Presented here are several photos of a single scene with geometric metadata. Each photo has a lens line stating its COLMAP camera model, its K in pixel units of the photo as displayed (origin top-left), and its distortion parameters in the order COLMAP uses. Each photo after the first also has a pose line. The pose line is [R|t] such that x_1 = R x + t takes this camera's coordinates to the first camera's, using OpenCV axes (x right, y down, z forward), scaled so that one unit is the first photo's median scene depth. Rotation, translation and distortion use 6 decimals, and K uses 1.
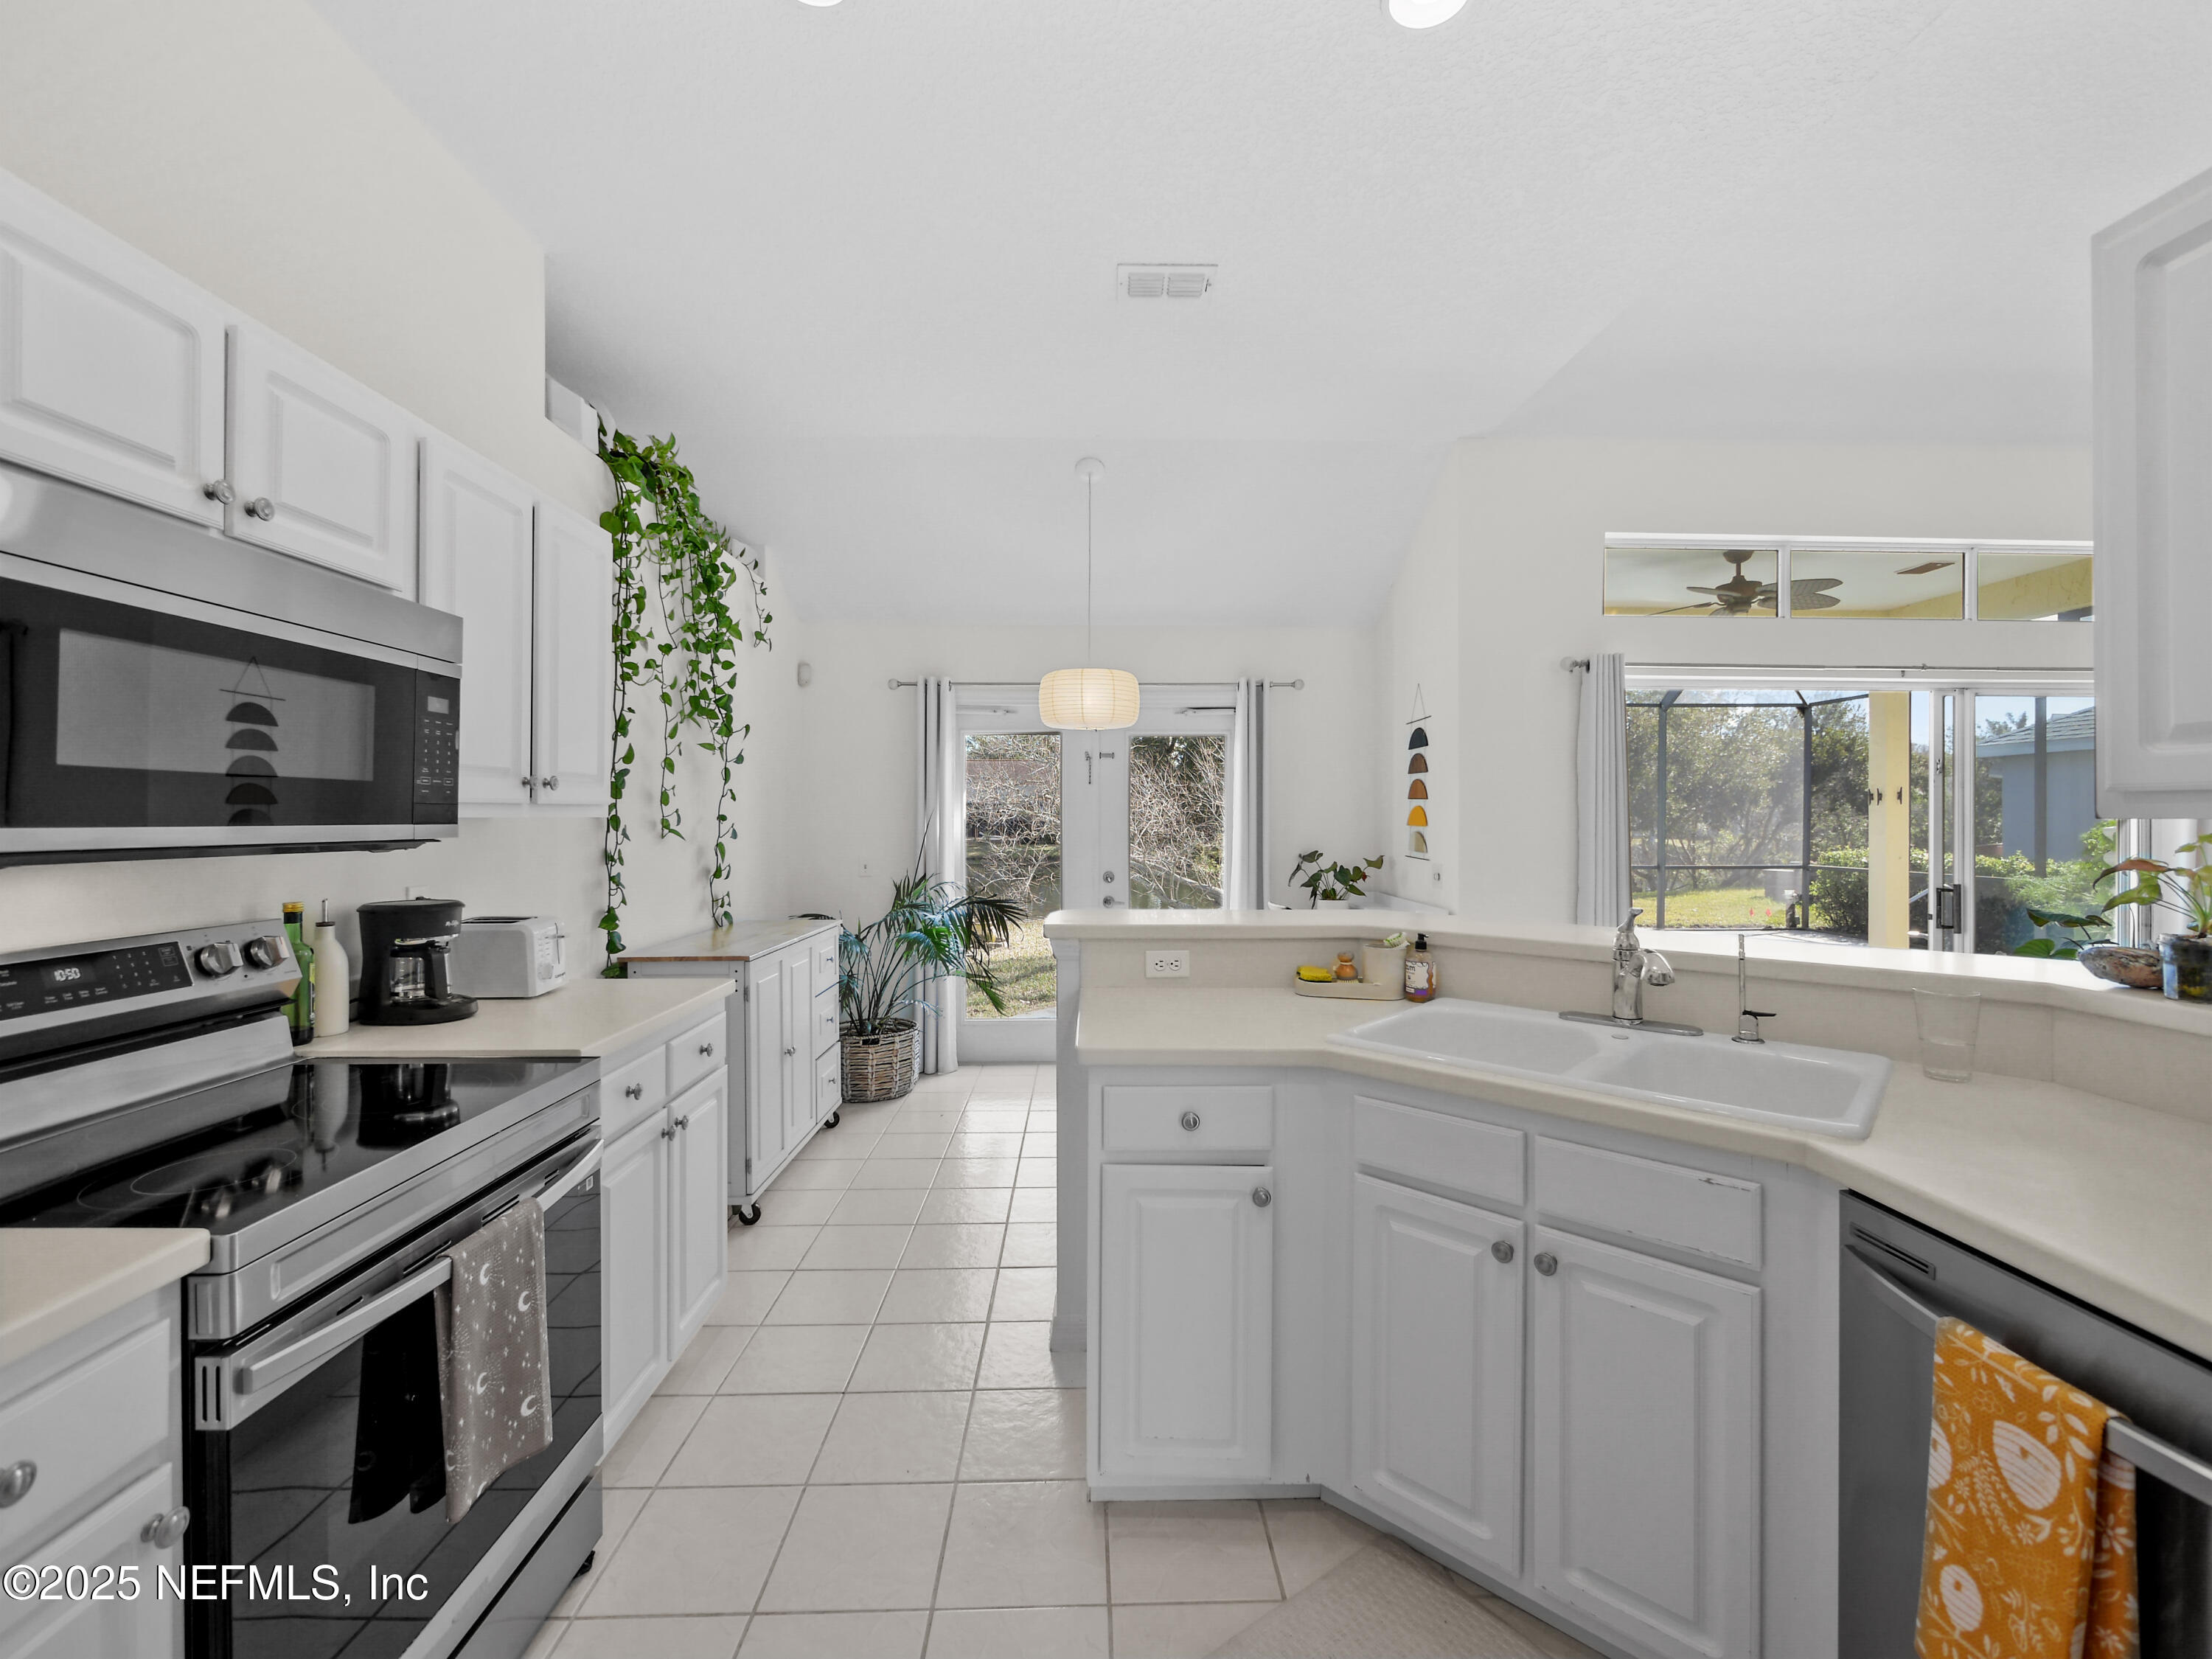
lens RADIAL K [[938.3, 0, 1105.7], [0, 938.3, 816.2], [0, 0, 1]] dist [-0.006611, 0.000471]
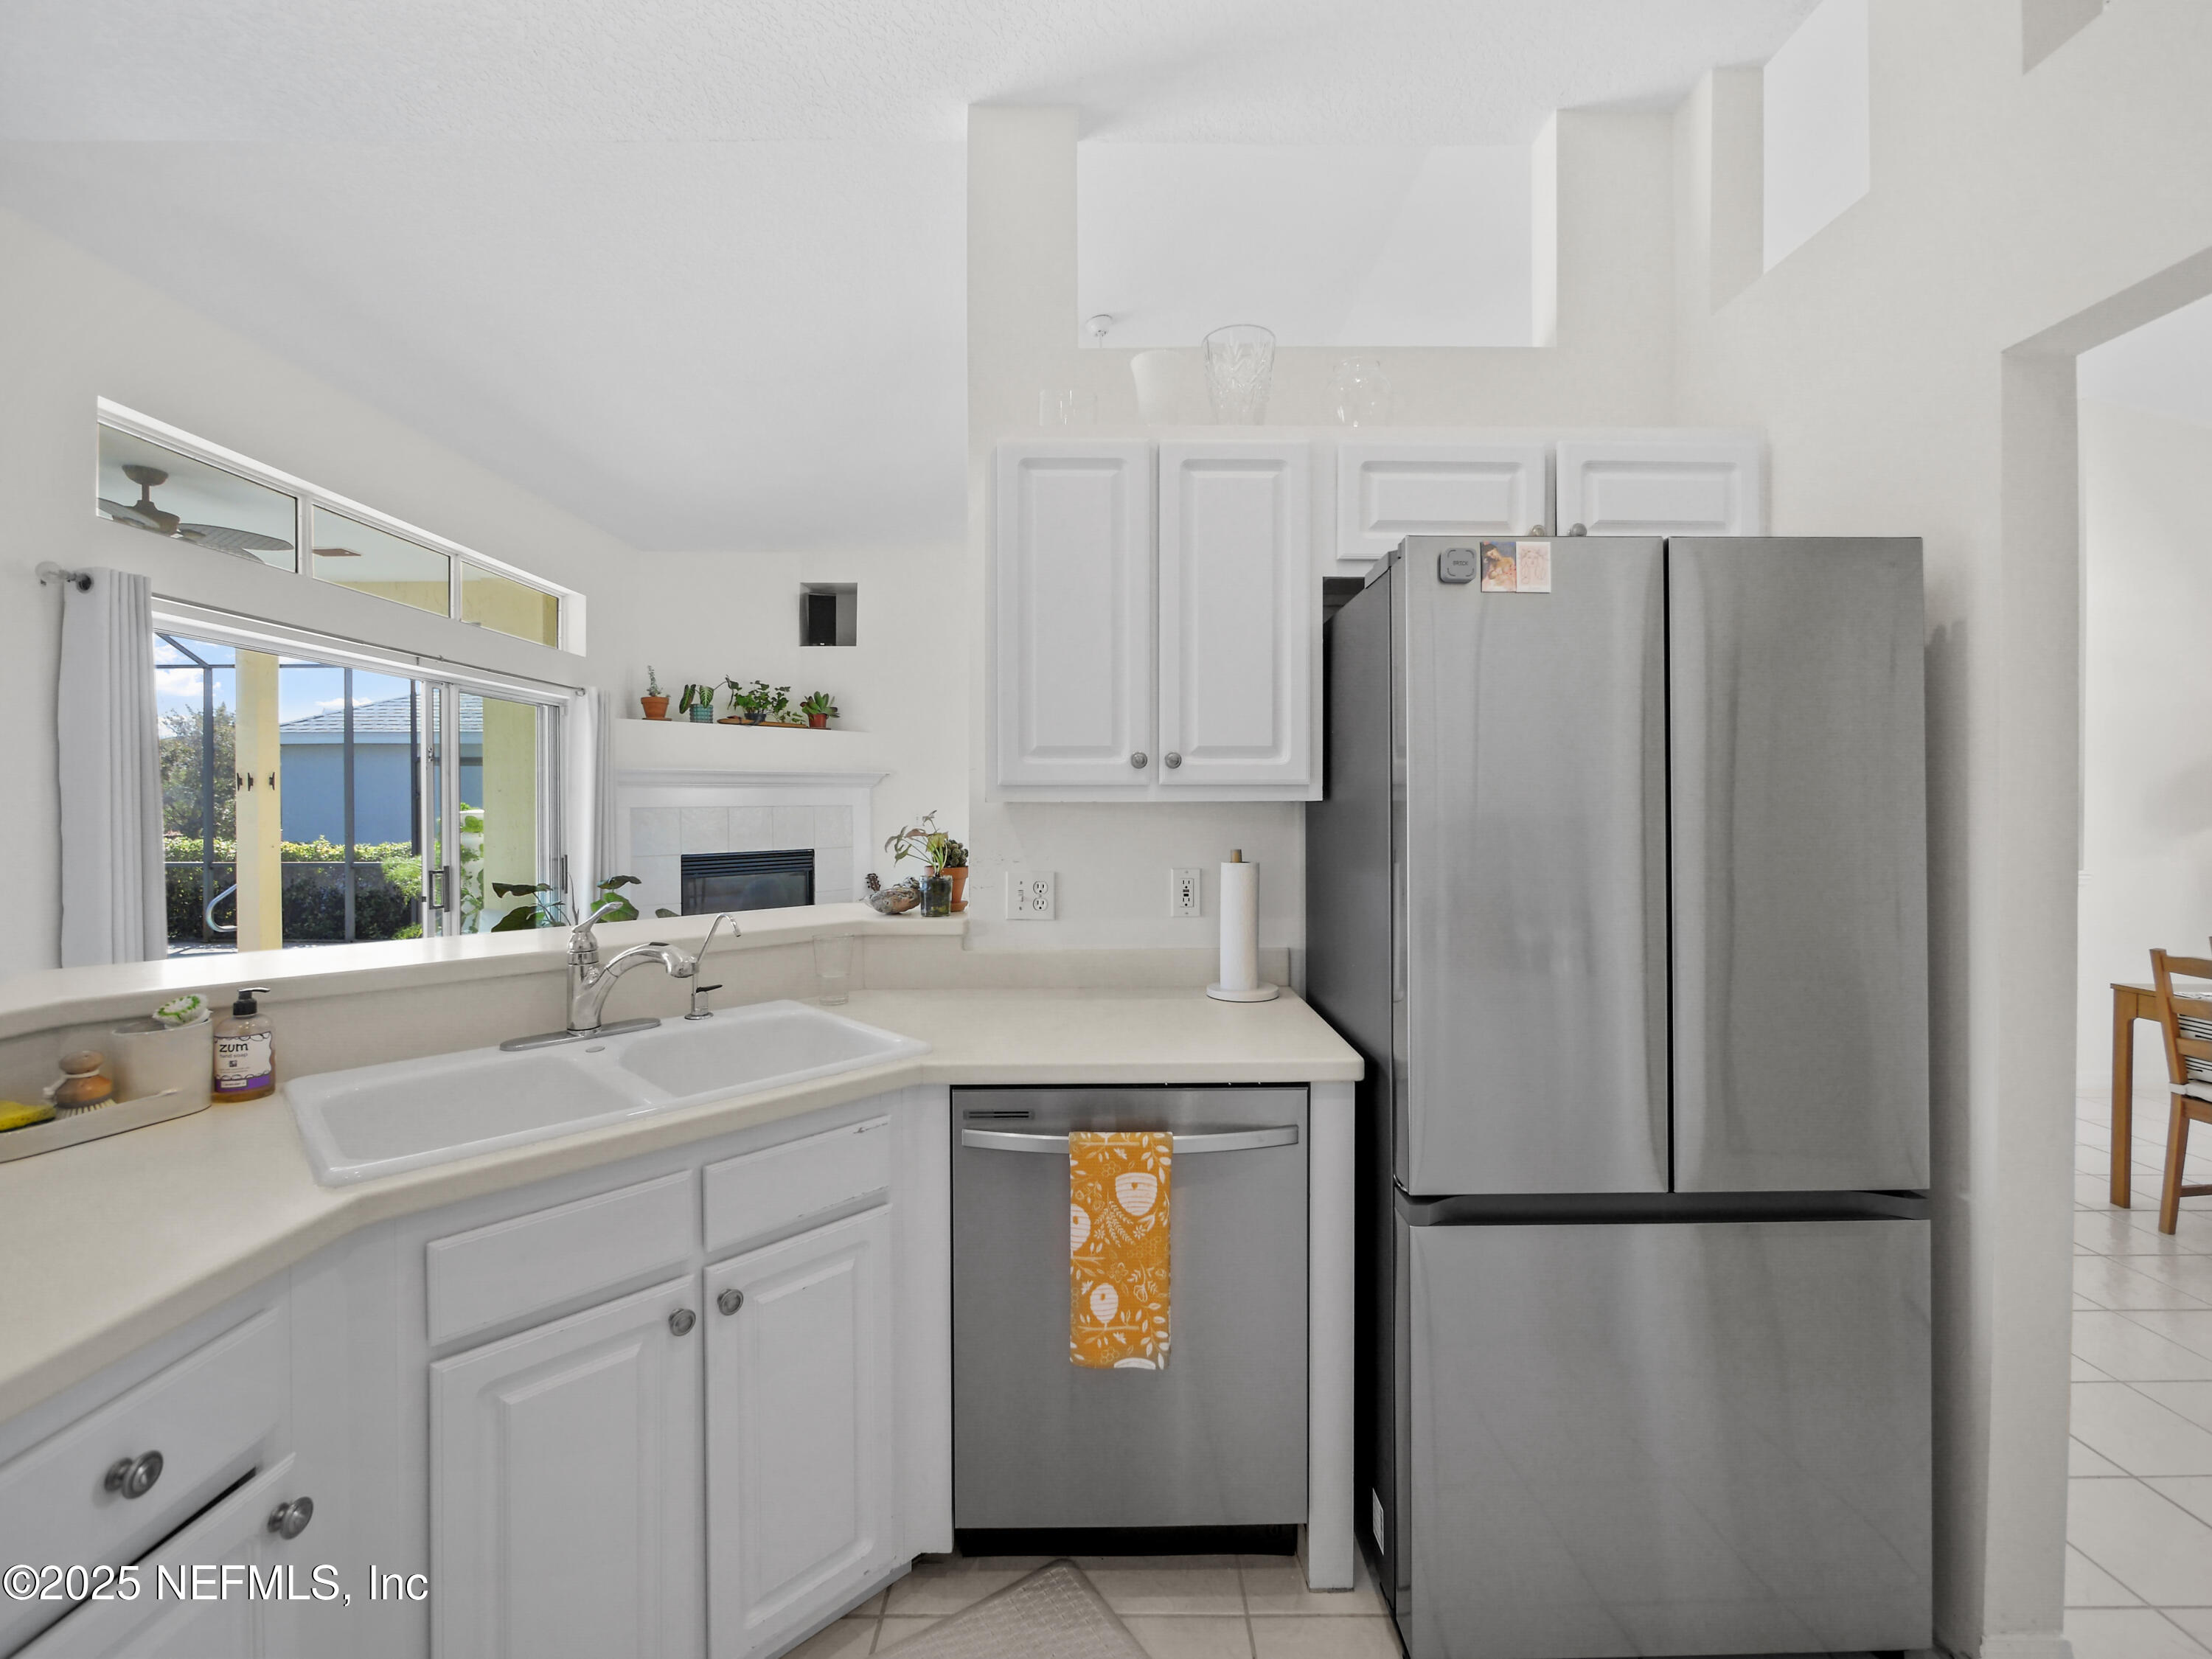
lens RADIAL K [[938.3, 0, 1114.4], [0, 938.3, 813.9], [0, 0, 1]] dist [-0.006611, 0.000471]
pose [[0.013557, -0.012230, 0.999833, -0.321908], [0.000973, 0.999925, 0.012218, 0.002164], [-0.999908, 0.000807, 0.013567, 0.487551]]
